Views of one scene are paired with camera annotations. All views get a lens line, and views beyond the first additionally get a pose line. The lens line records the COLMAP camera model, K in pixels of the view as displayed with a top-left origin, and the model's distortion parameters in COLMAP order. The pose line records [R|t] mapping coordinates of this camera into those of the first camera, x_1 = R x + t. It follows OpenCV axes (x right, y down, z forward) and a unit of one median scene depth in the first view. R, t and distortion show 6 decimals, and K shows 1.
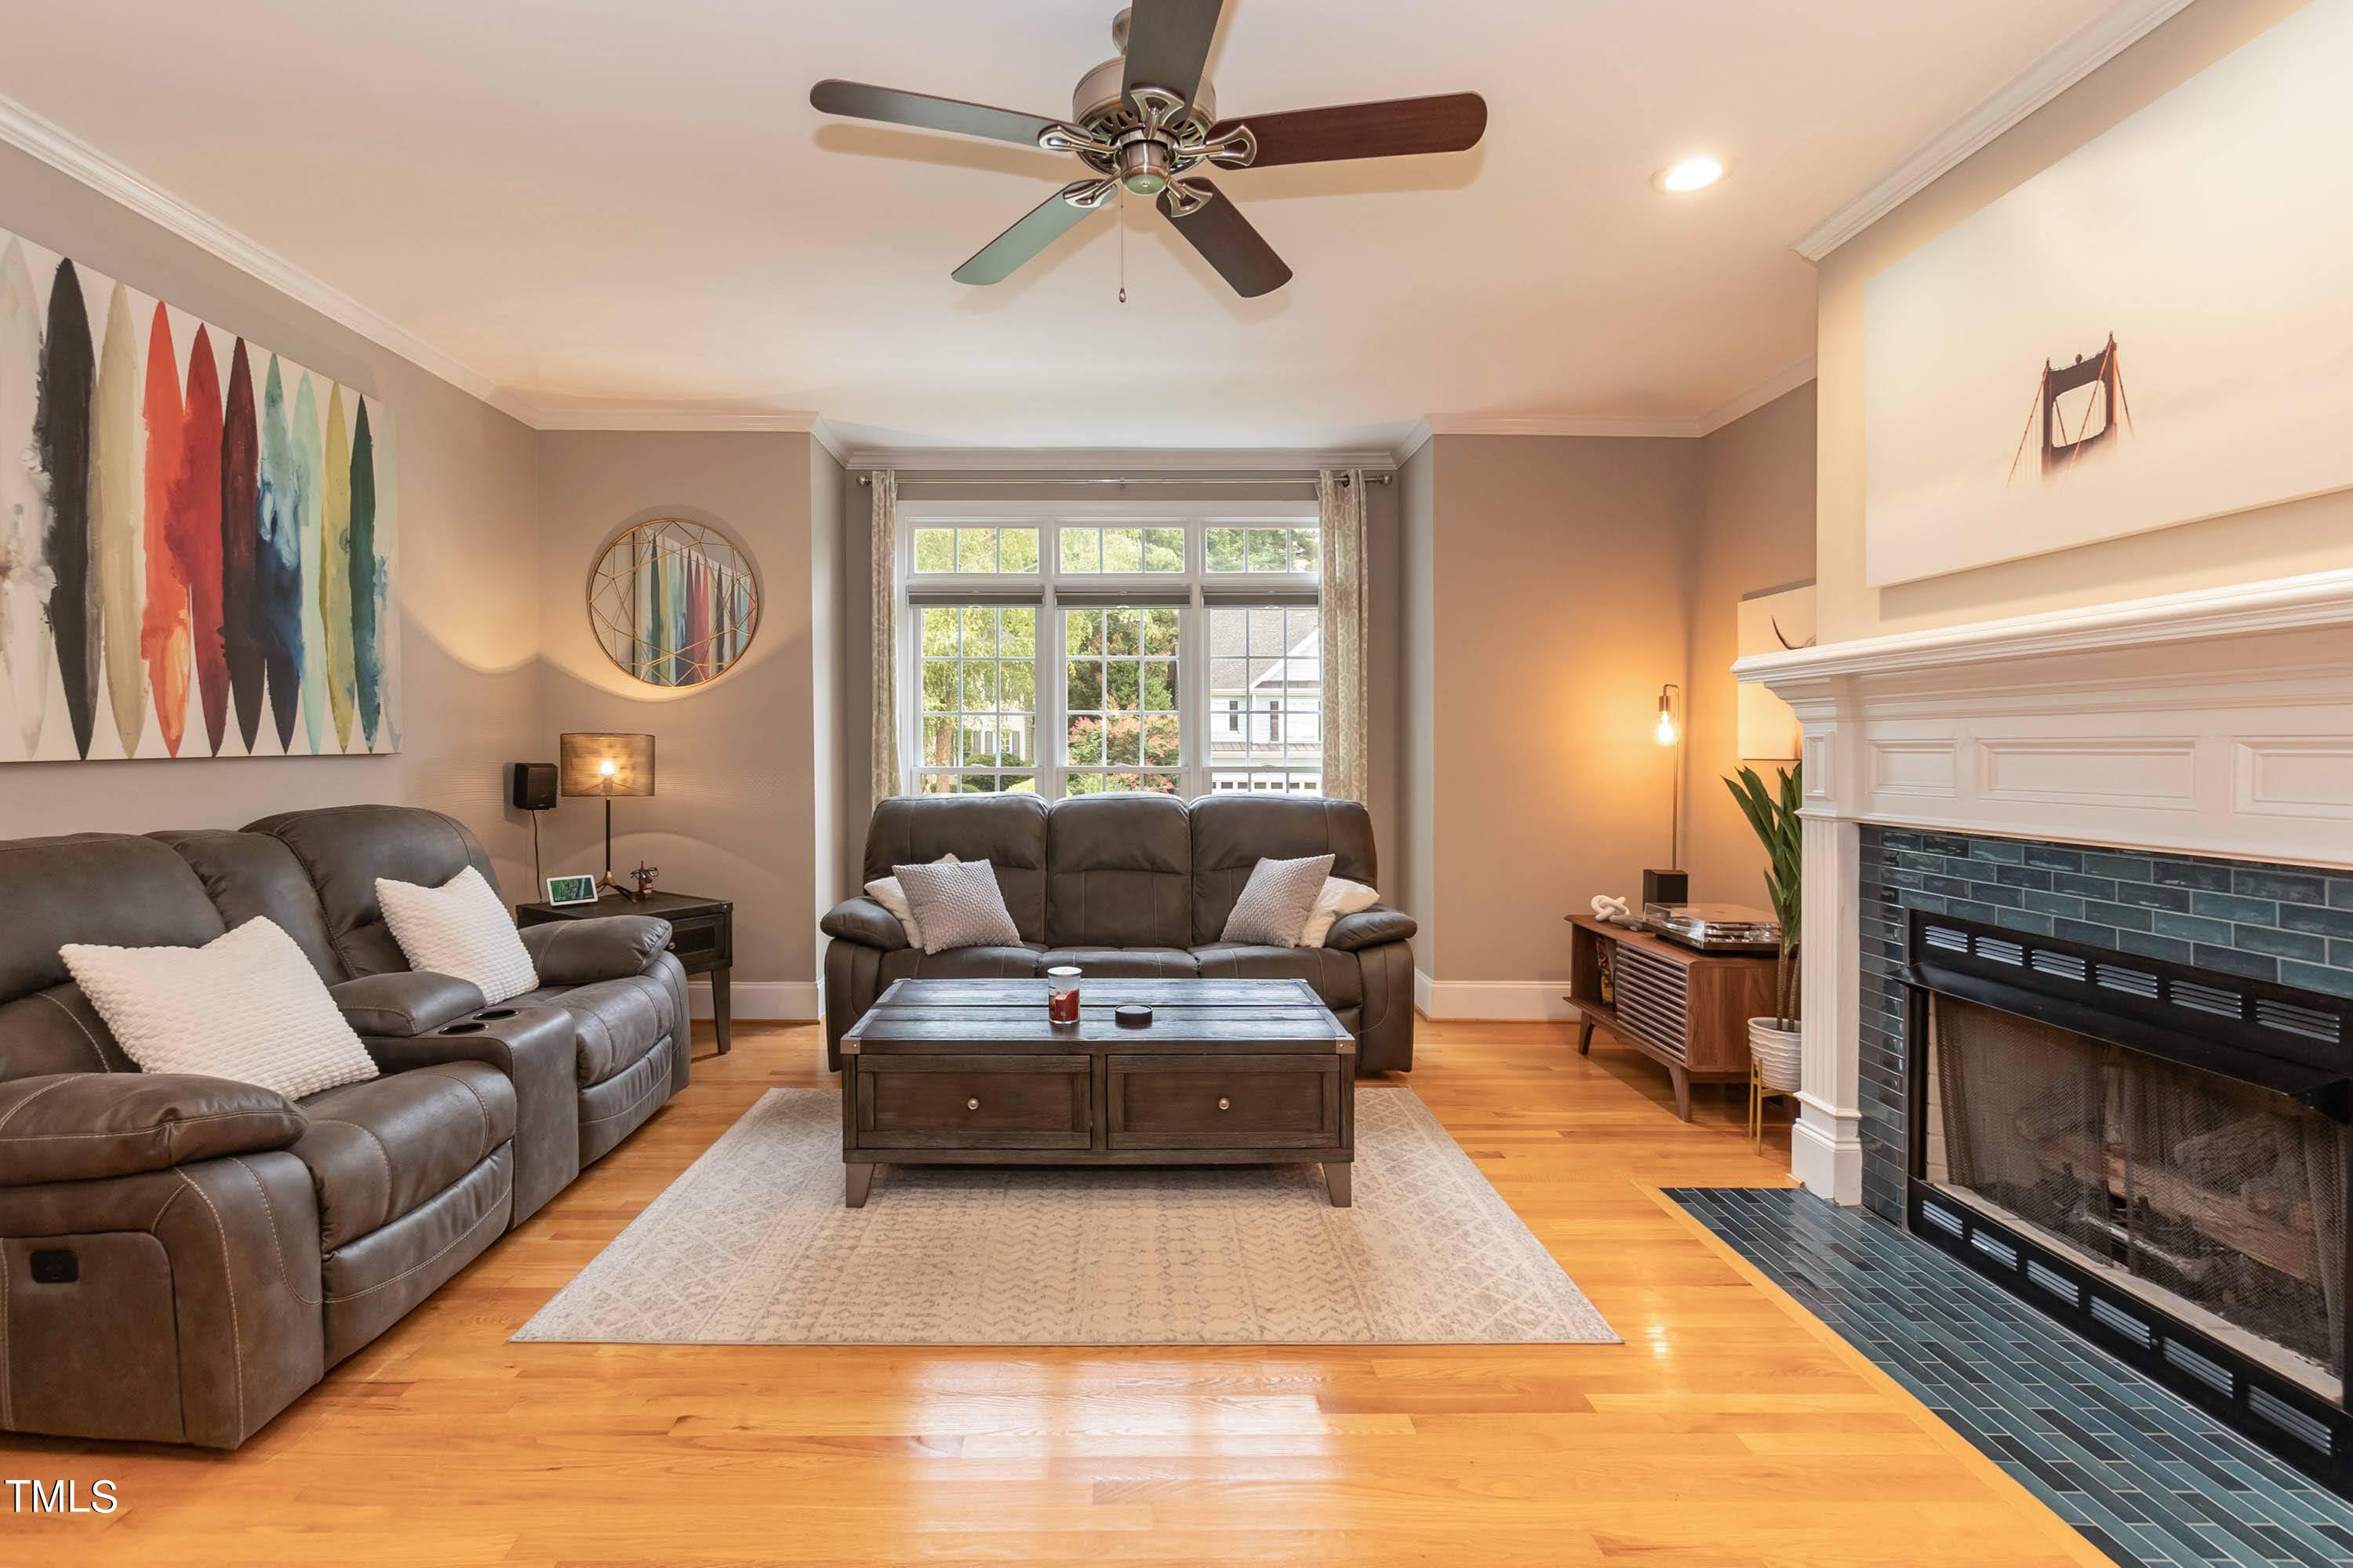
lens RADIAL K [[1039.8, 0, 1099.3], [0, 1039.8, 760.9], [0, 0, 1]] dist [-0.004690, -0.000313]
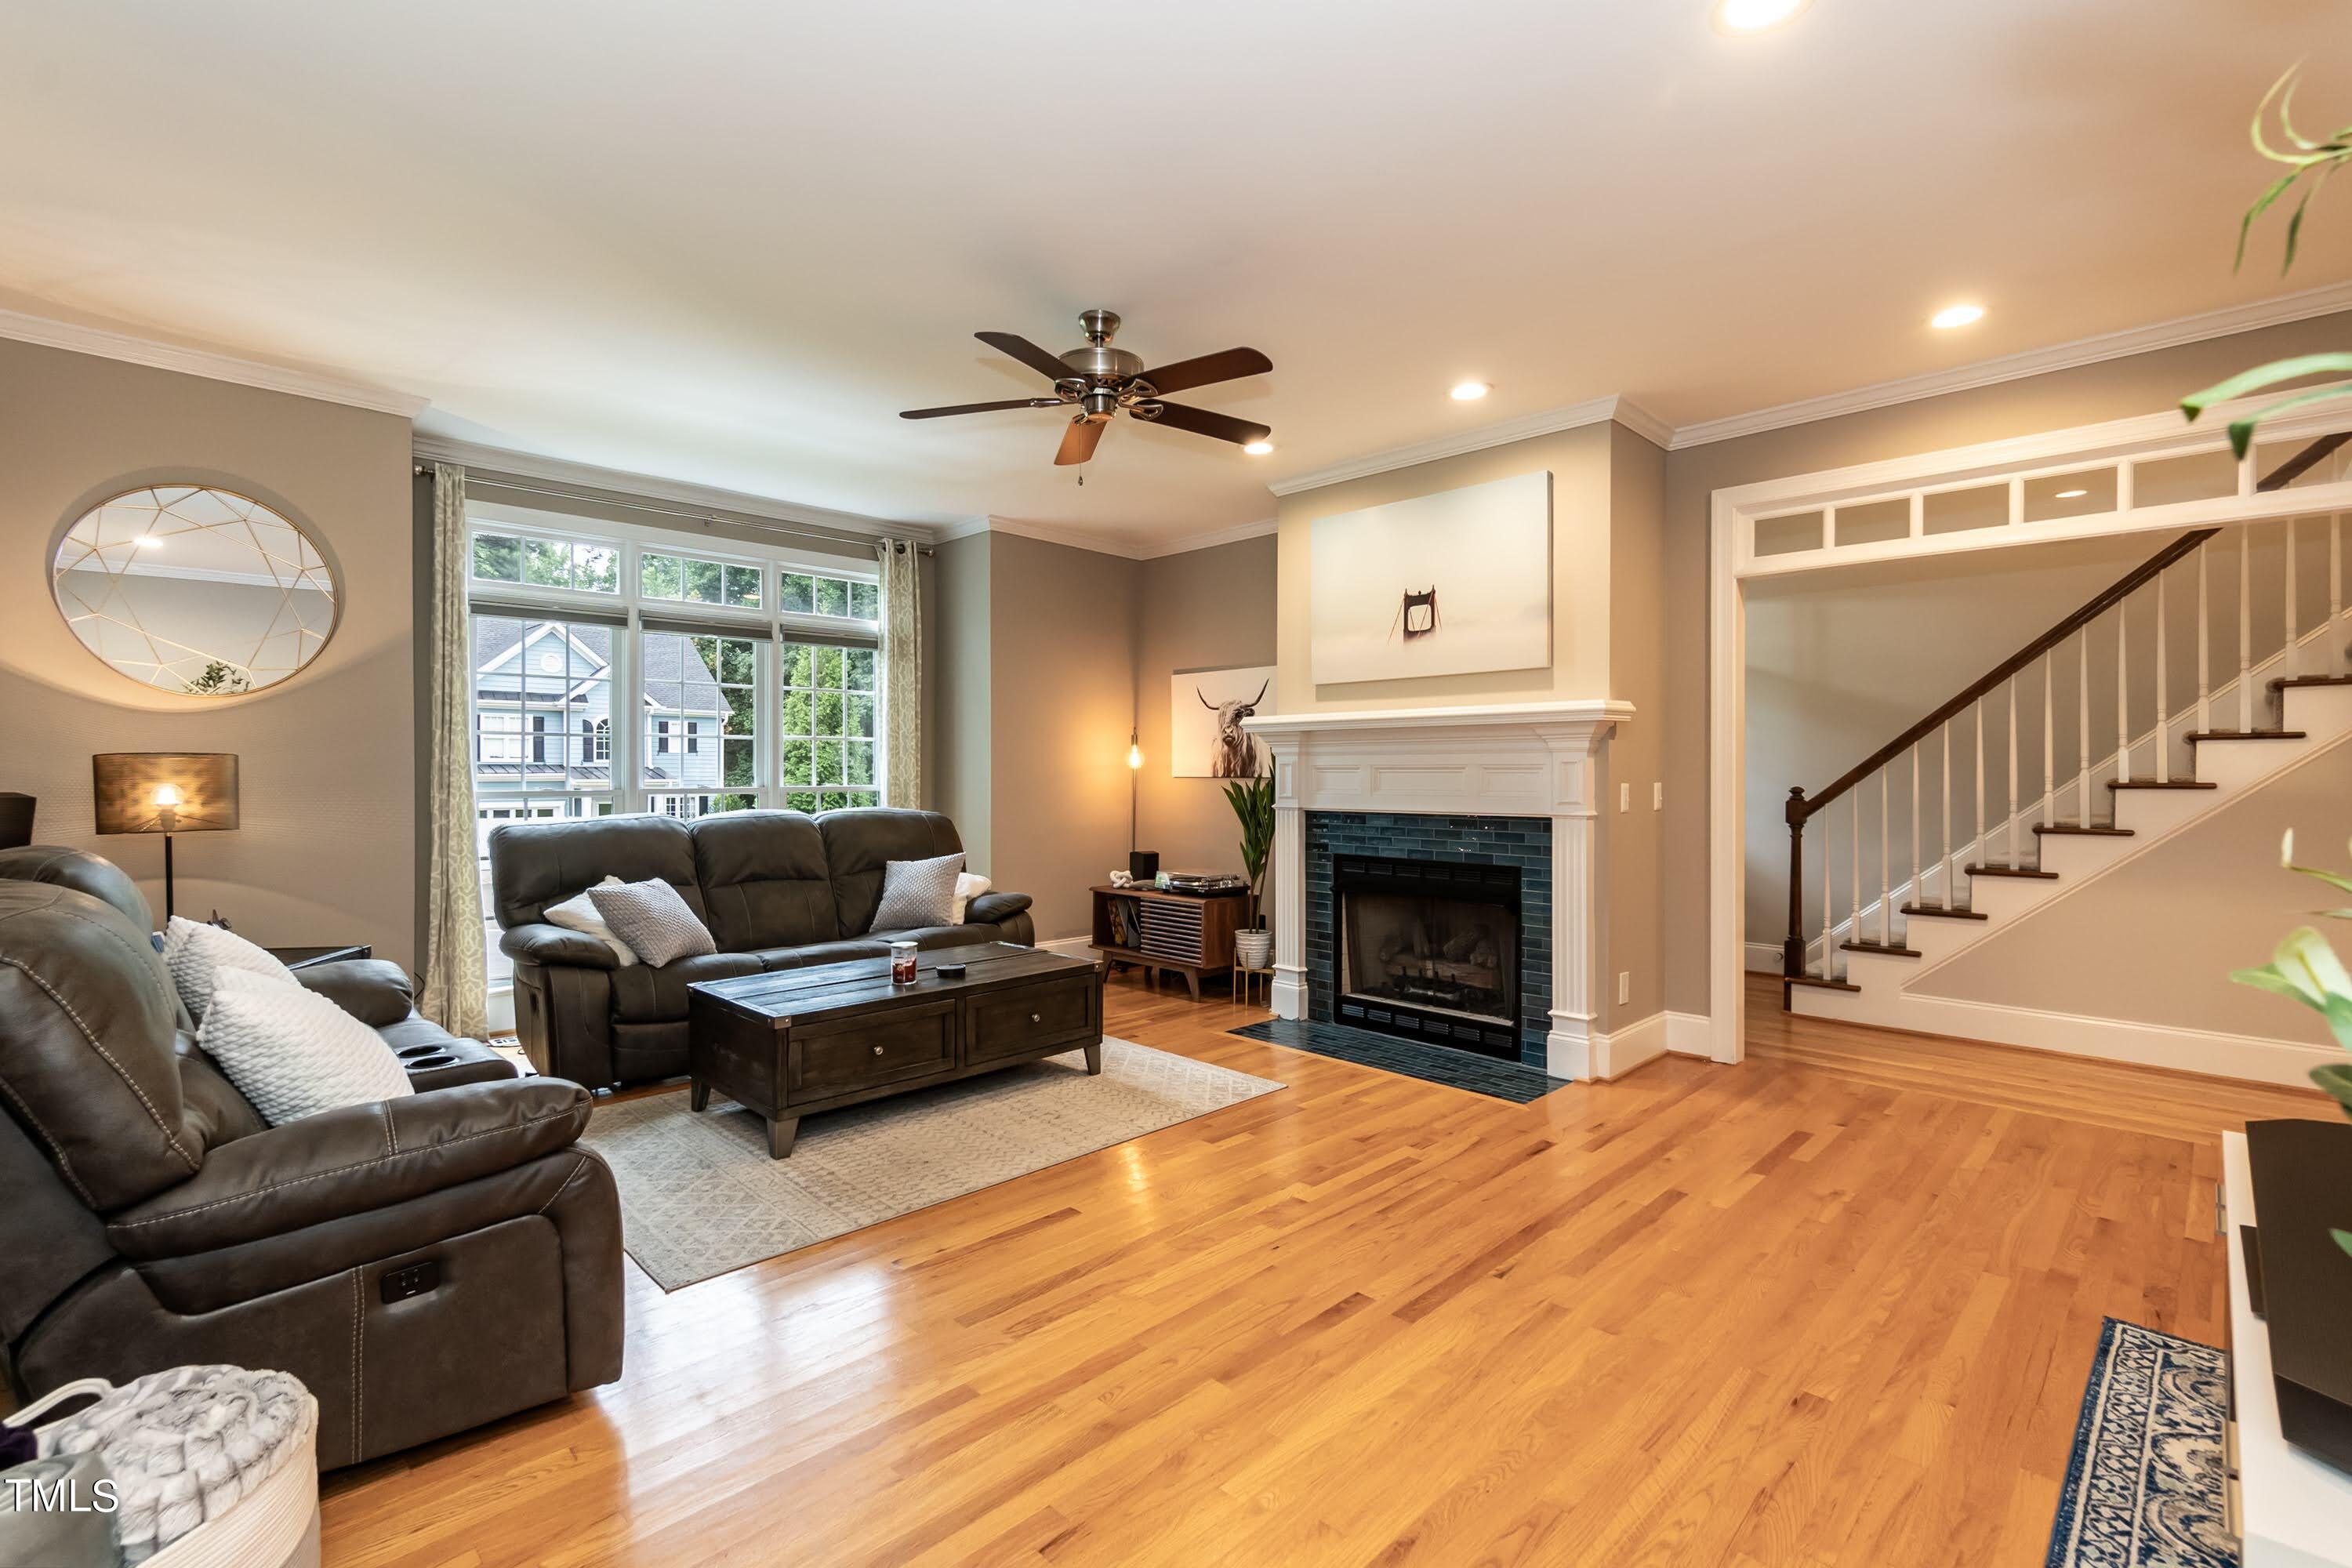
lens RADIAL K [[1039.3, 0, 1174.3], [0, 1039.3, 773.4], [0, 0, 1]] dist [-0.004690, -0.000313]
pose [[0.715867, -0.003023, 0.698230, -0.730073], [0.009768, 0.999936, -0.005685, 0.002138], [-0.698168, 0.010890, 0.715851, -0.160312]]
